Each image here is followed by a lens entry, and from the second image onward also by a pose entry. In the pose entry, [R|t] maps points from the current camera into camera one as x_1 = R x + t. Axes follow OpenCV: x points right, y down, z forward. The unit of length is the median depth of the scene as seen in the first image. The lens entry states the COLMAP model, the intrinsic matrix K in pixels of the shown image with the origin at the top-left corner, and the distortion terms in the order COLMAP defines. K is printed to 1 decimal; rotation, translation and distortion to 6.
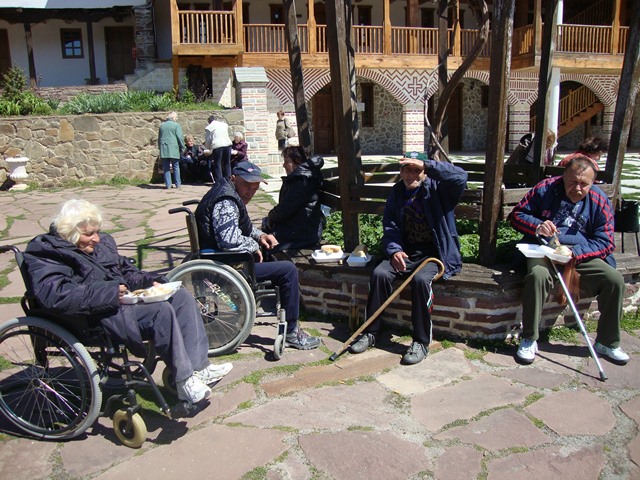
lens RADIAL K [[559.8, 0, 320.0], [0, 559.8, 240.0], [0, 0, 1]] dist [-0.216940, 0.226037]
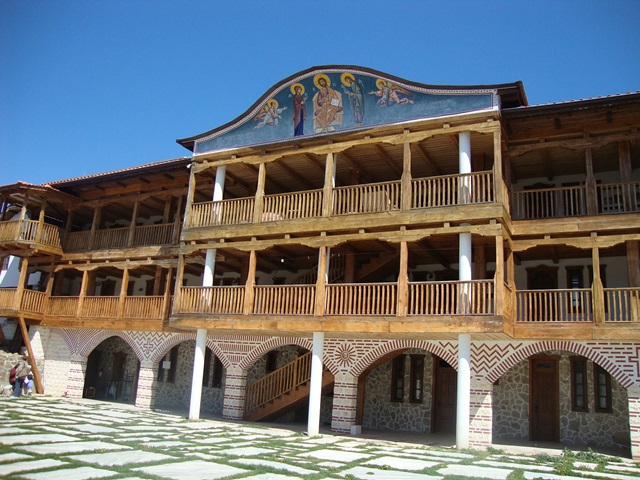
lens RADIAL K [[559.8, 0, 320.0], [0, 559.8, 240.0], [0, 0, 1]] dist [-0.216940, 0.226037]
pose [[0.759022, -0.093879, -0.644261, 1.066450], [-0.212557, 0.899597, -0.381504, -0.107703], [0.615390, 0.426512, 0.662859, 0.329069]]
